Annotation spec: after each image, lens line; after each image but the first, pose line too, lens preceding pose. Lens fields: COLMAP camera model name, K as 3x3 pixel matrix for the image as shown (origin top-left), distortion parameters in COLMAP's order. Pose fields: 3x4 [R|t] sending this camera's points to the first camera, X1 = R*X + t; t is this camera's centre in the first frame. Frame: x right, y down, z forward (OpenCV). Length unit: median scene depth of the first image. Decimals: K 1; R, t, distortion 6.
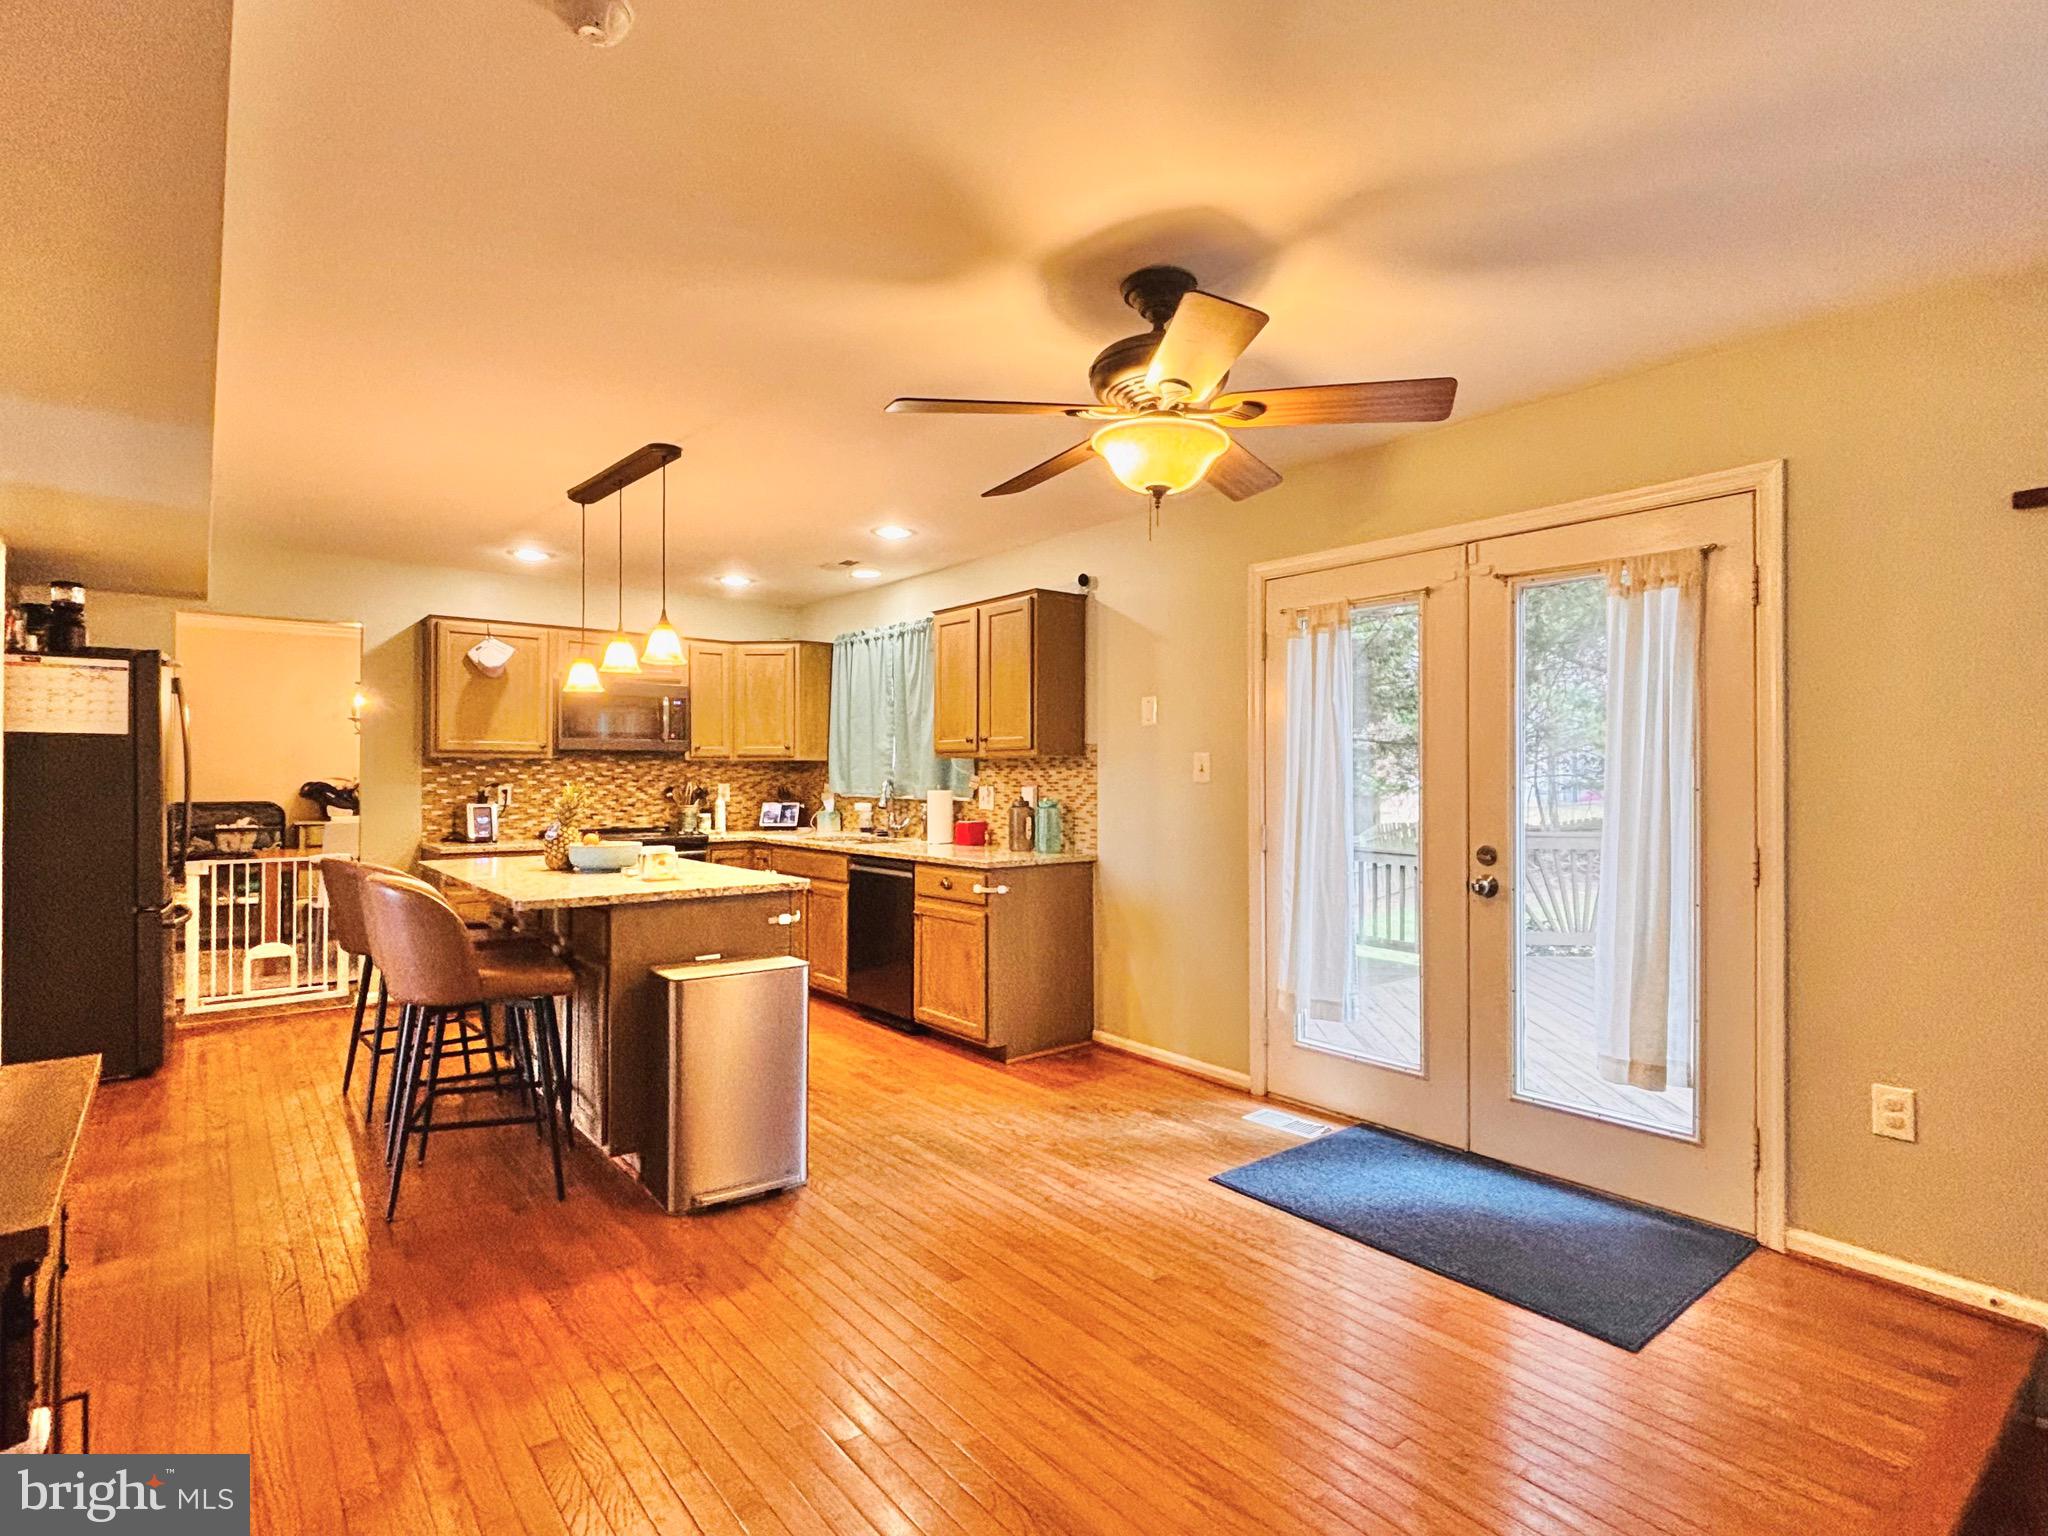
lens RADIAL K [[1020.8, 0, 1011.4], [0, 1020.8, 765.3], [0, 0, 1]] dist [-0.026400, 0.016734]
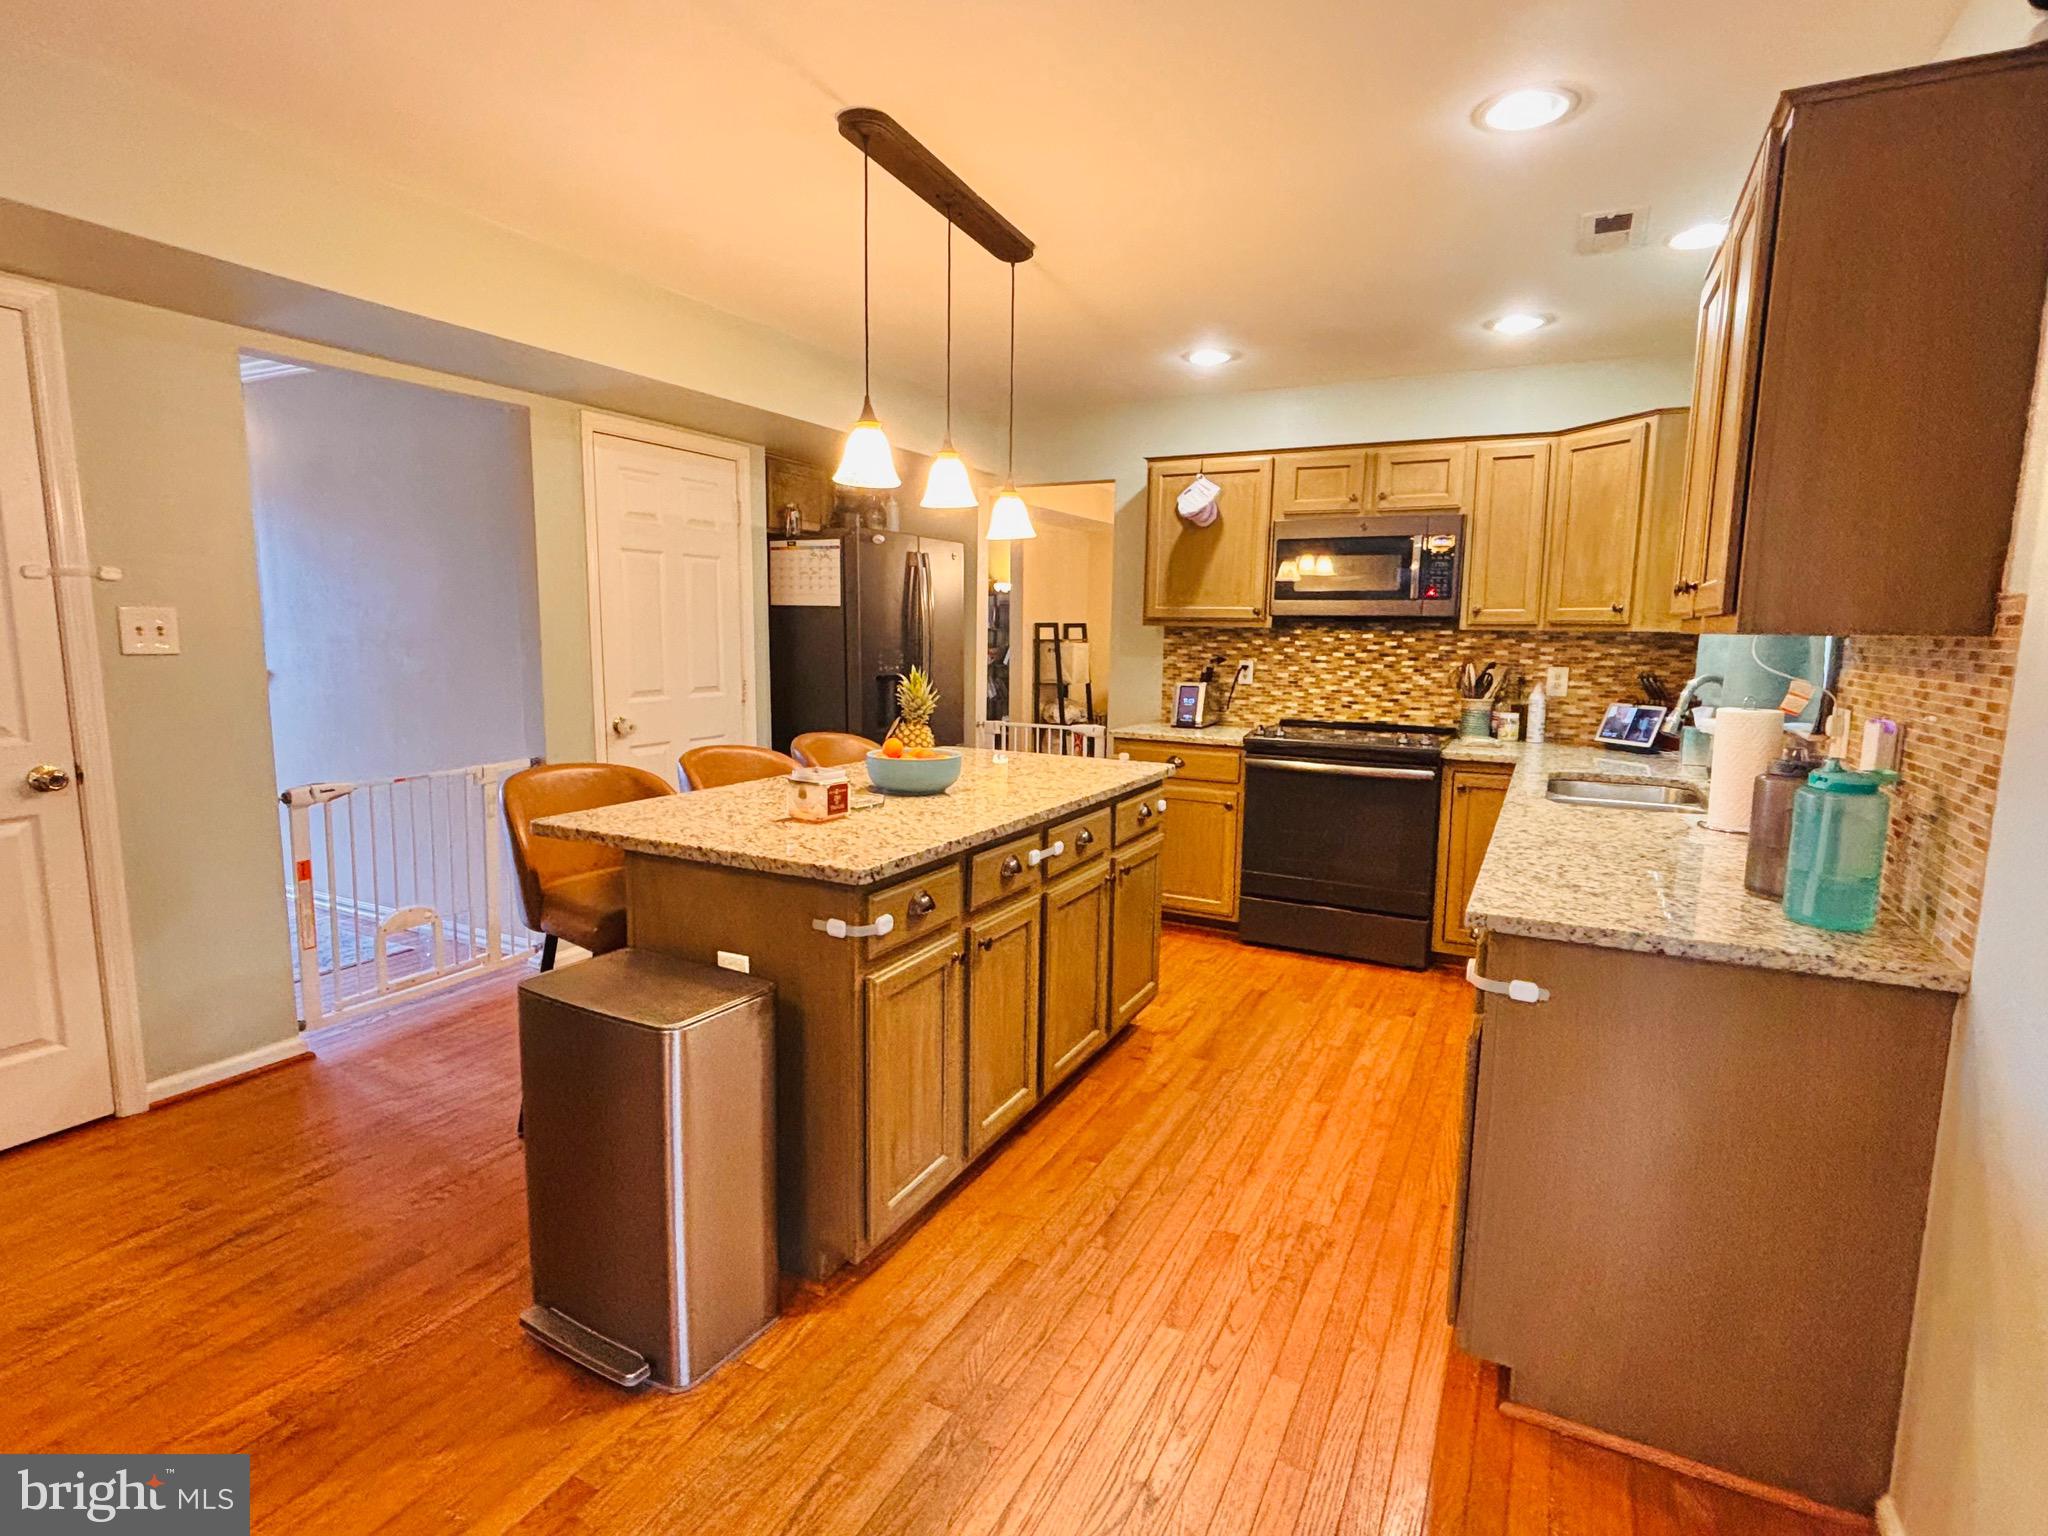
lens RADIAL K [[1020.8, 0, 1019.1], [0, 1020.8, 761.4], [0, 0, 1]] dist [-0.026400, 0.016734]
pose [[0.401534, 0.124360, -0.907362, 0.179380], [-0.002888, 0.990905, 0.134532, -0.009070], [0.915840, -0.051398, 0.398241, 0.496850]]
